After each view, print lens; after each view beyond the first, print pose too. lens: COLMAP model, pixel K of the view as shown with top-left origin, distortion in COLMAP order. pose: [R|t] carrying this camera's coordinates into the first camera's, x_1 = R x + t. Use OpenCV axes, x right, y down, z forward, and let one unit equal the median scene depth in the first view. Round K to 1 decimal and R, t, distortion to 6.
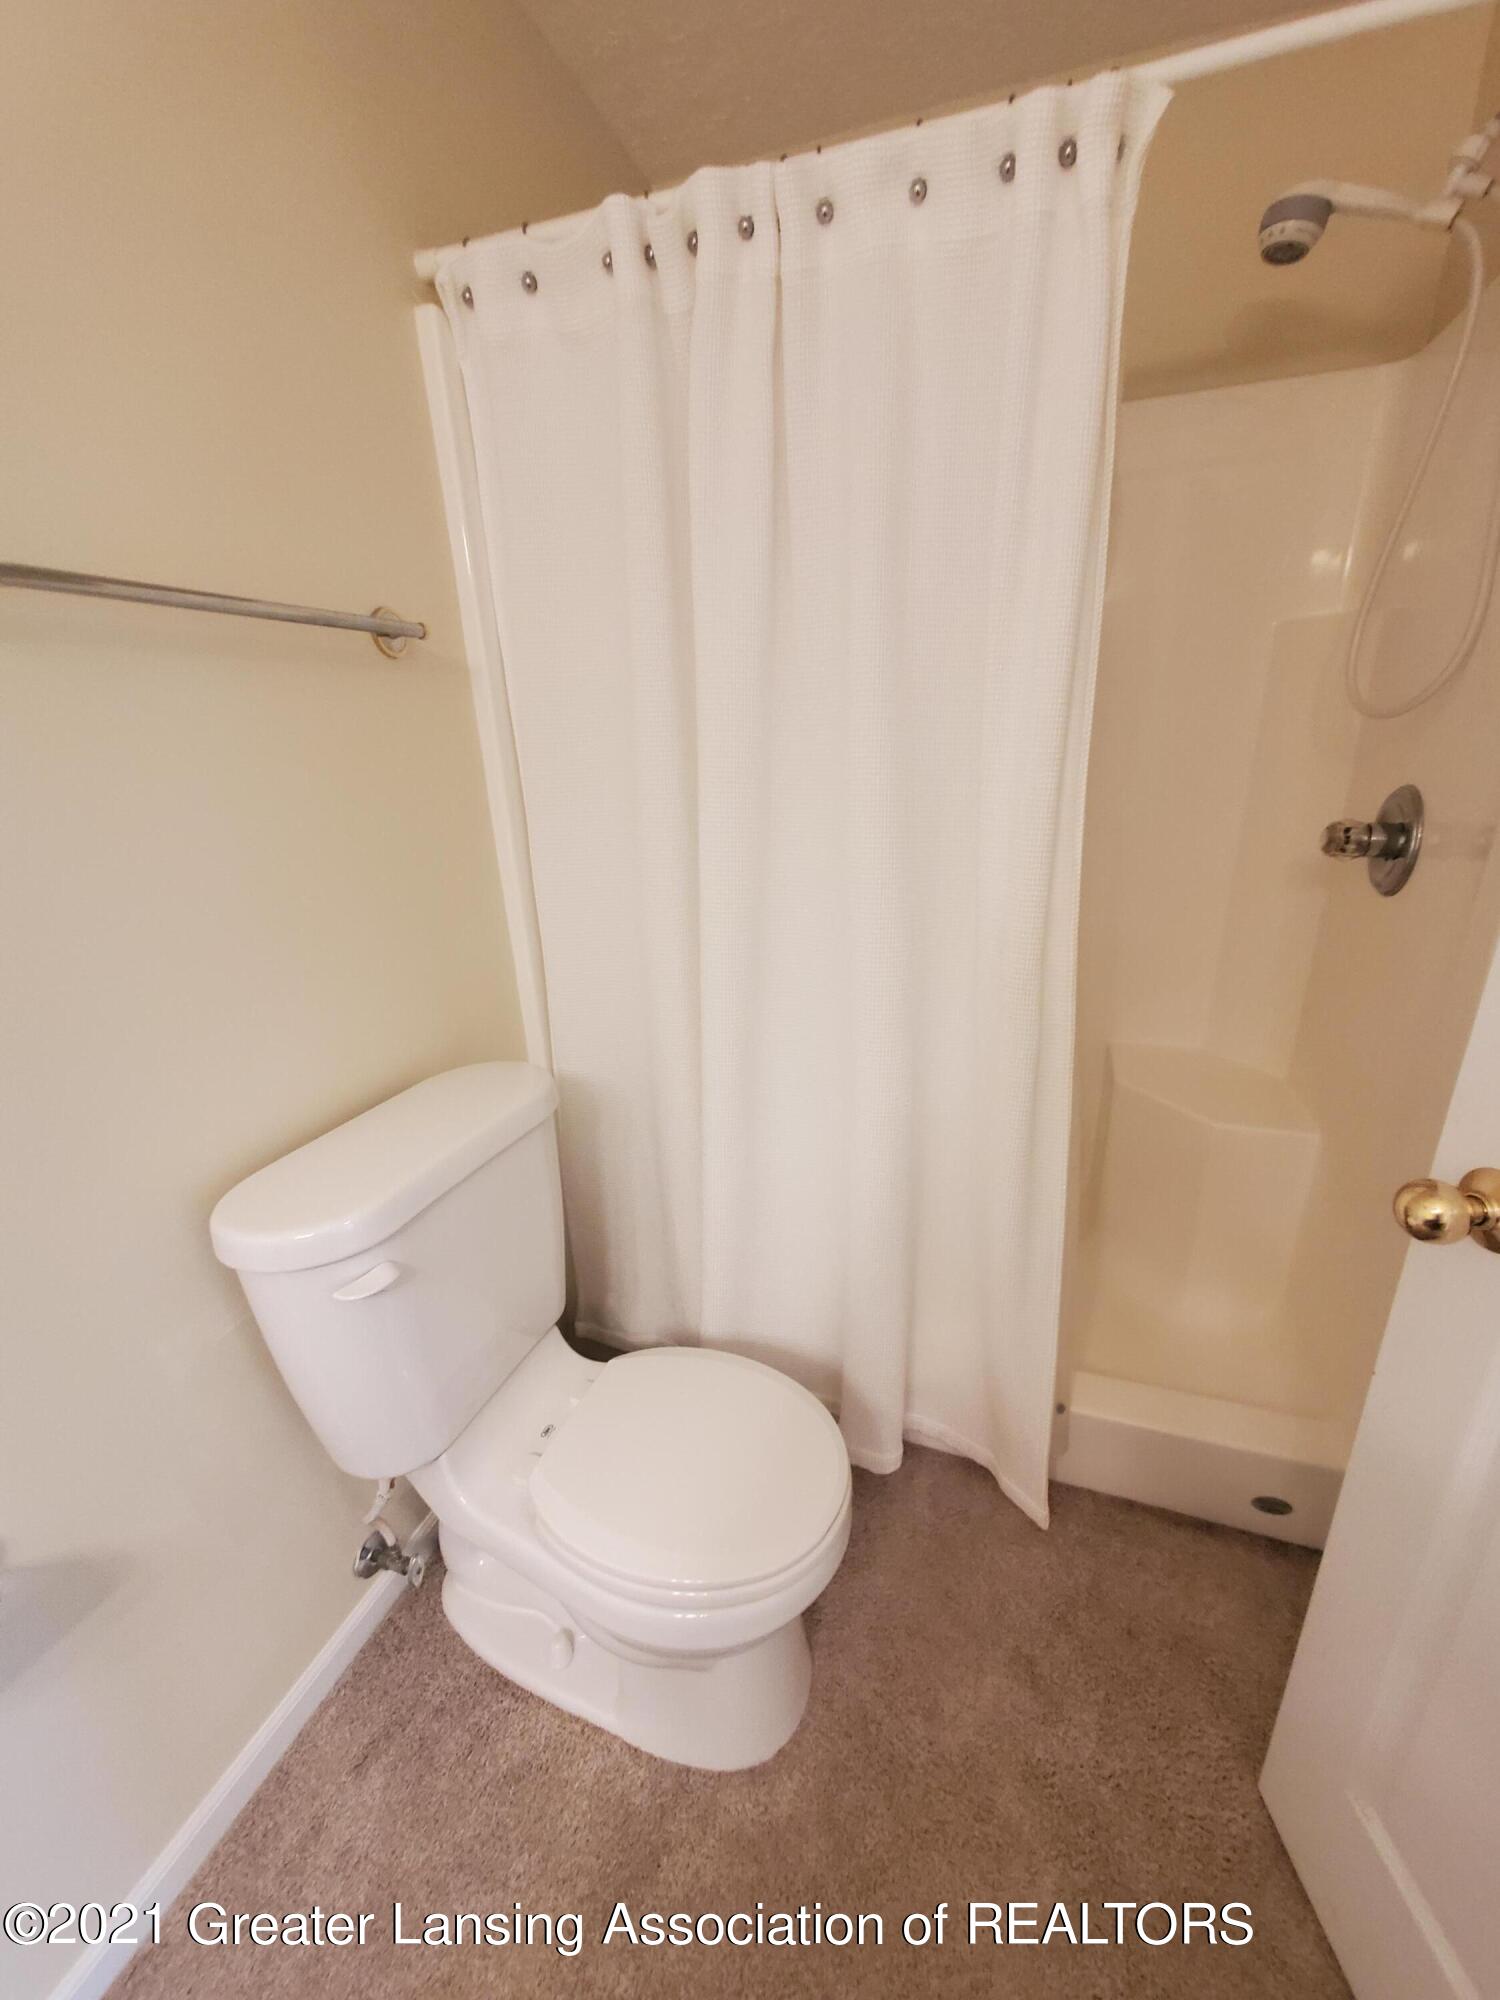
lens RADIAL K [[802.6, 0, 757.4], [0, 802.6, 1027.2], [0, 0, 1]] dist [-0.001361, -0.000272]
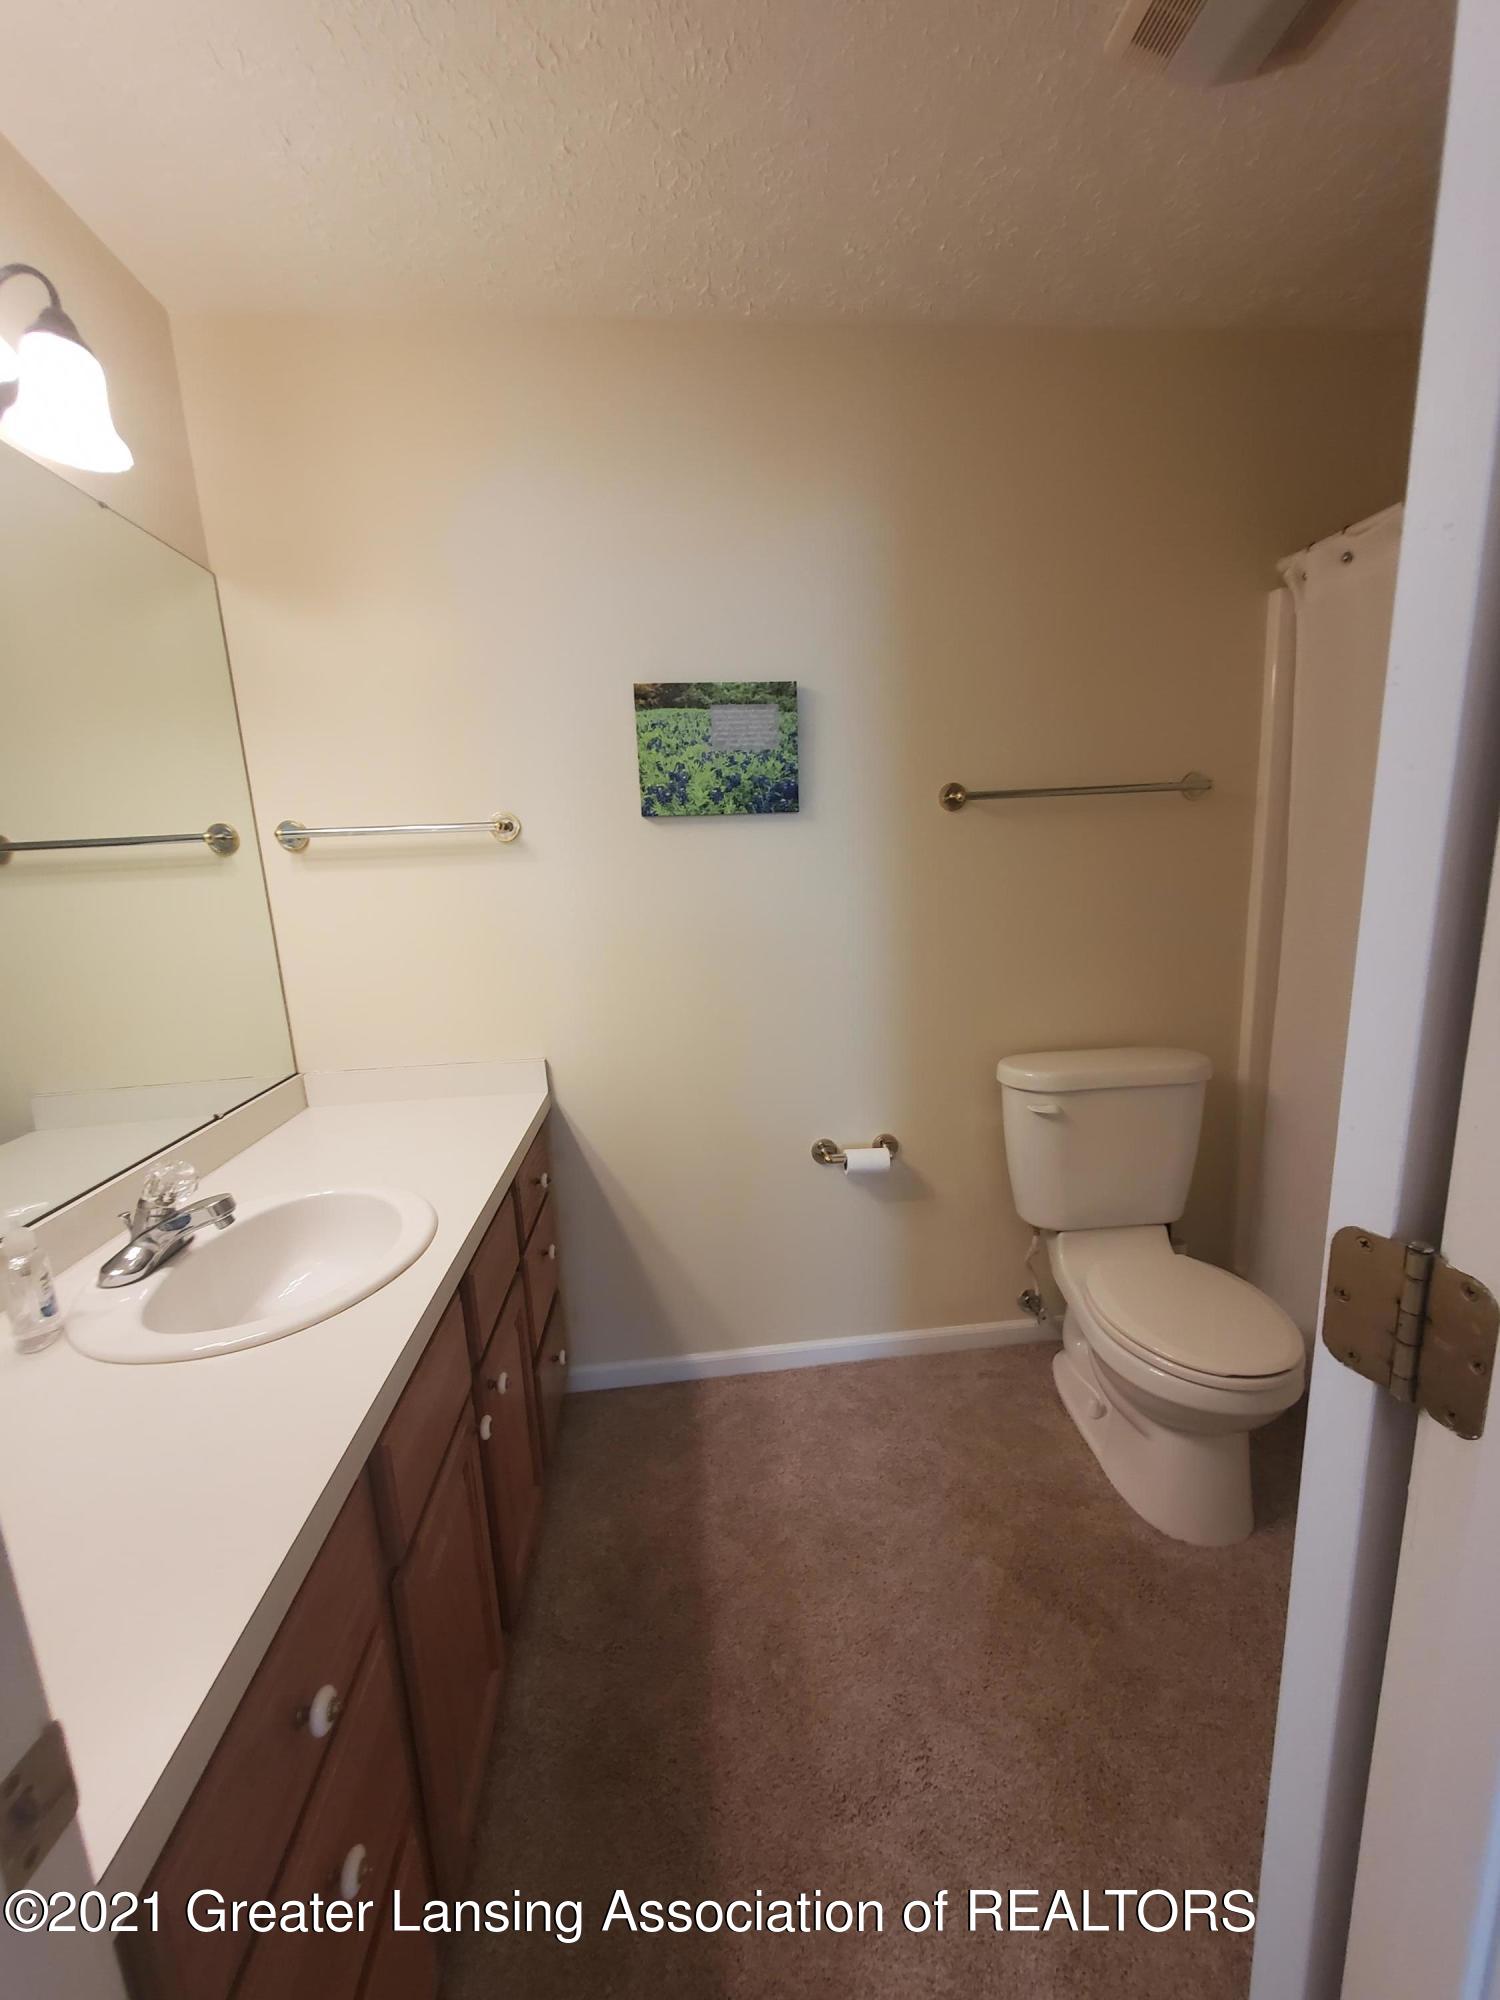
lens RADIAL K [[802.6, 0, 757.4], [0, 802.6, 1027.2], [0, 0, 1]] dist [-0.001361, -0.000272]
pose [[0.414757, 0.192594, -0.889317, 0.785969], [-0.277960, 0.957444, 0.077714, 0.128445], [0.866438, 0.214962, 0.450640, -0.476828]]
